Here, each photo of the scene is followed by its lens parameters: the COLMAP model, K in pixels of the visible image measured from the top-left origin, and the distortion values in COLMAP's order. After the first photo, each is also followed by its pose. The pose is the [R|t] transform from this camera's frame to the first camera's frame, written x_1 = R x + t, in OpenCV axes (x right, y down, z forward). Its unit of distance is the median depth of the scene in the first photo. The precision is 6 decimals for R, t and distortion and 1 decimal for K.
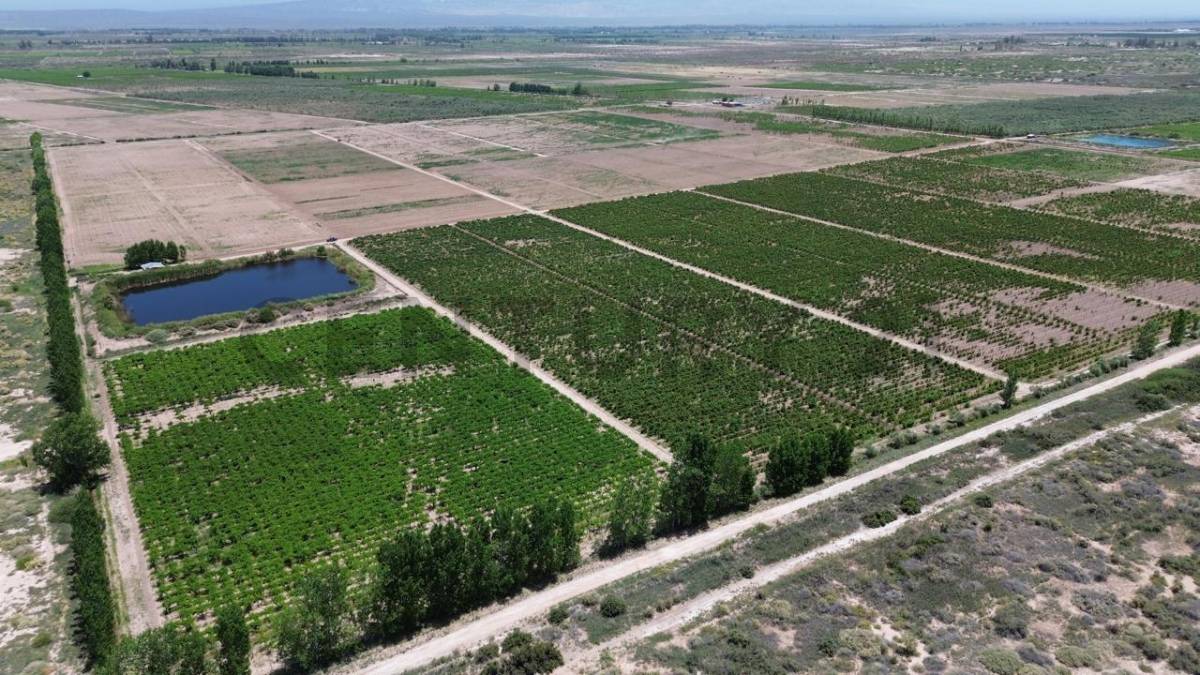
lens RADIAL K [[848.1, 0, 594.9], [0, 848.1, 342.6], [0, 0, 1]] dist [0.066236, -0.059709]
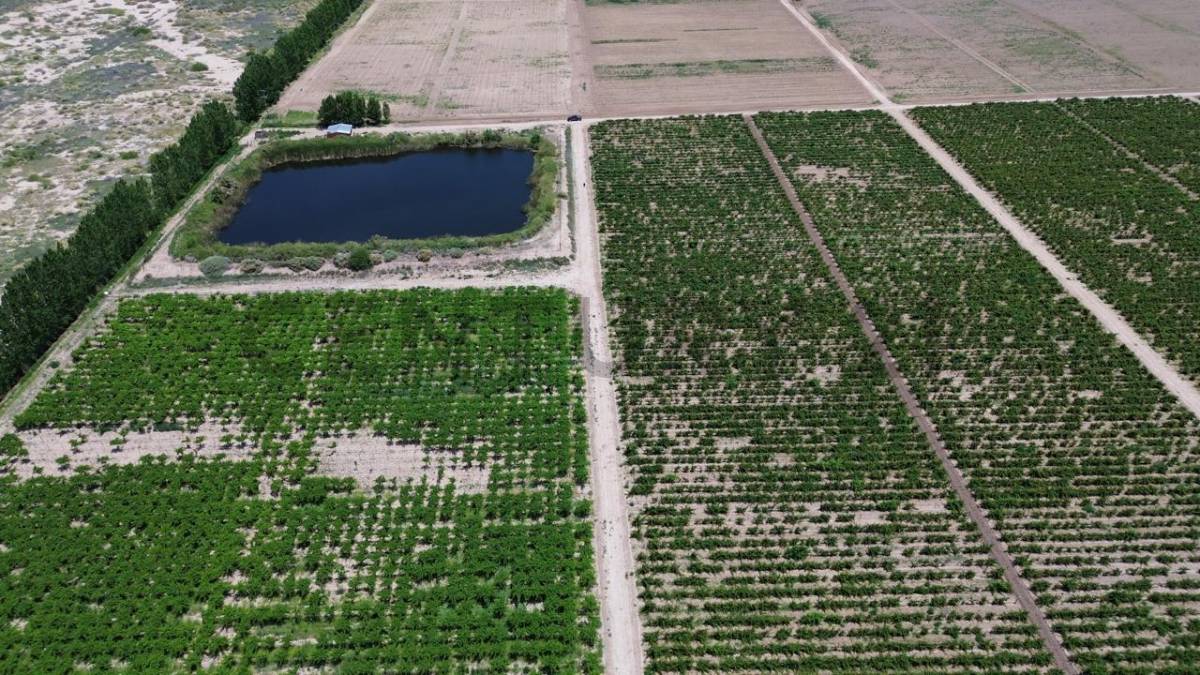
lens RADIAL K [[843.2, 0, 603.6], [0, 843.2, 332.4], [0, 0, 1]] dist [0.065403, -0.010507]
pose [[0.864548, 0.275240, -0.420476, 0.097899], [-0.175944, 0.949505, 0.259778, -0.195442], [0.470745, -0.150610, 0.869319, 0.497108]]
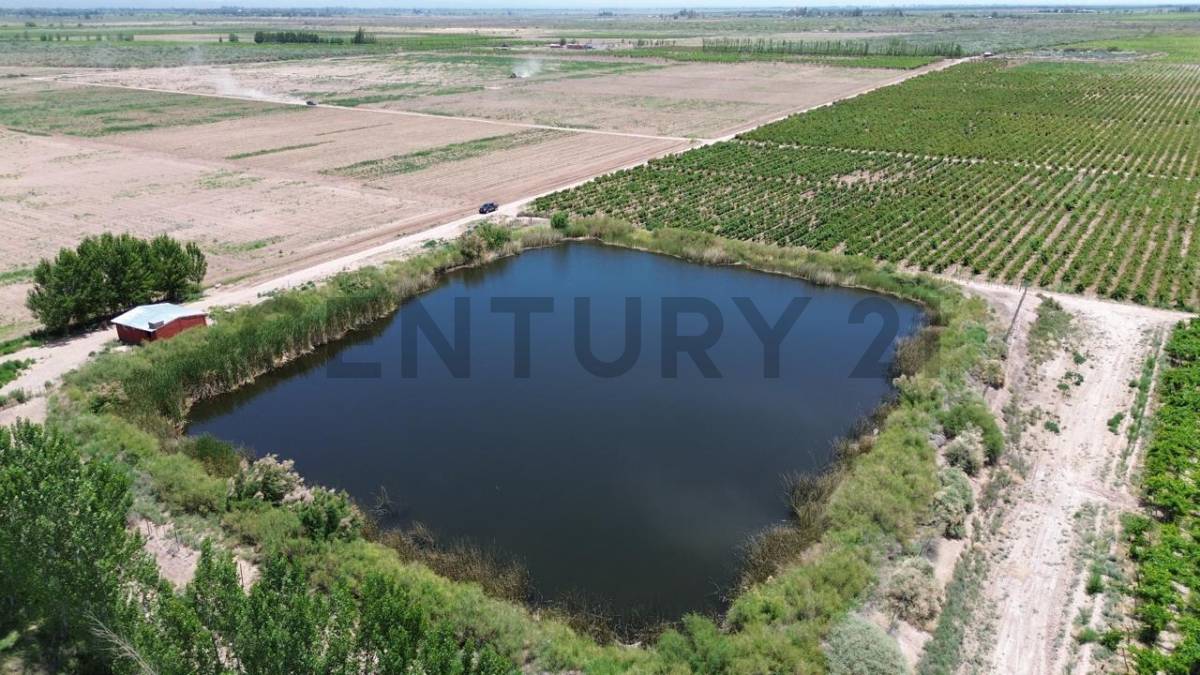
lens RADIAL K [[848.1, 0, 600.9], [0, 848.1, 343.3], [0, 0, 1]] dist [0.066236, -0.059709]
pose [[0.918786, -0.143741, 0.367655, -0.597805], [0.139612, 0.989479, 0.037959, -0.086146], [-0.369243, 0.016453, 0.929187, 0.826075]]
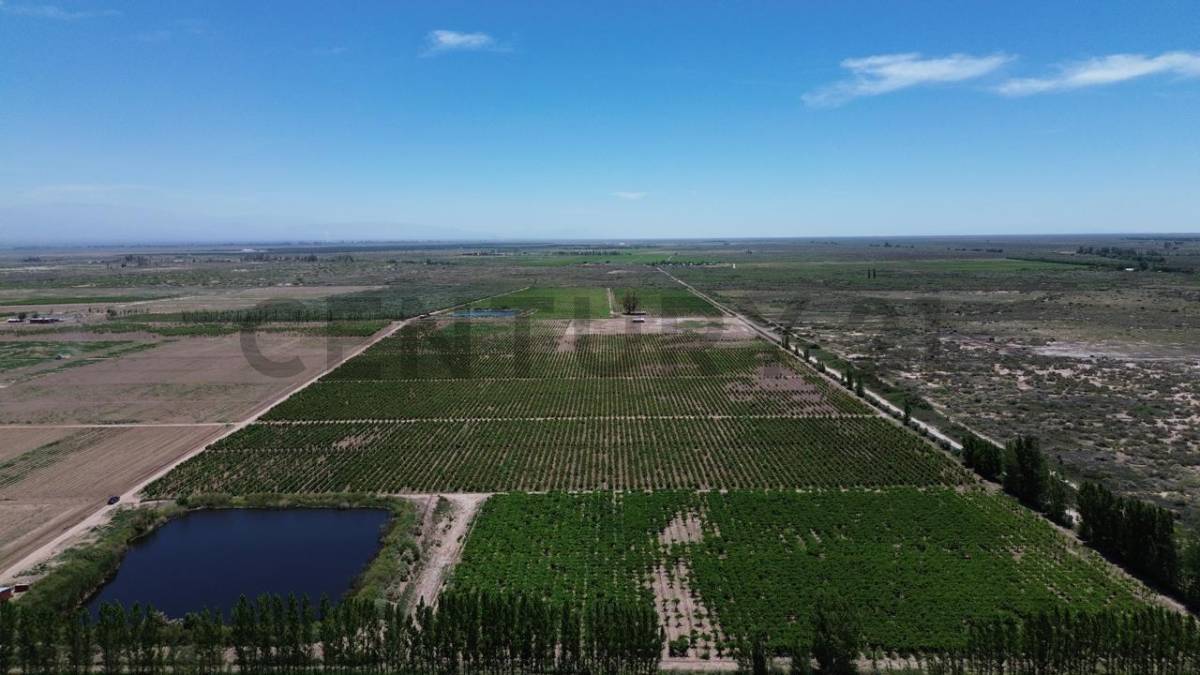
lens RADIAL K [[848.1, 0, 599.9], [0, 848.1, 337.5], [0, 0, 1]] dist [0.066236, -0.059709]
pose [[0.537374, -0.100233, 0.837366, -0.919972], [0.304919, 0.948833, -0.082104, -0.098140], [-0.786291, 0.299449, 0.540441, 0.435001]]
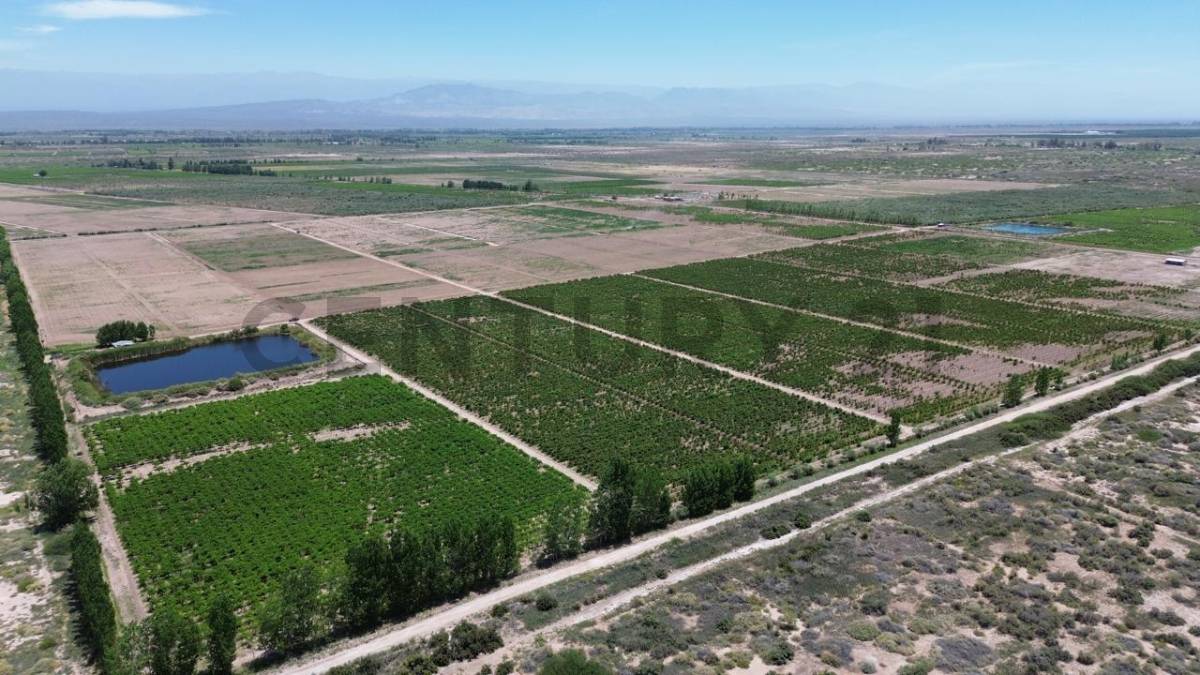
lens RADIAL K [[848.1, 0, 595.6], [0, 848.1, 344.8], [0, 0, 1]] dist [0.066236, -0.059709]
pose [[0.998456, -0.013305, 0.053930, 0.015770], [0.018887, 0.994359, -0.104372, 0.042096], [-0.052237, 0.105229, 0.993075, -0.112076]]
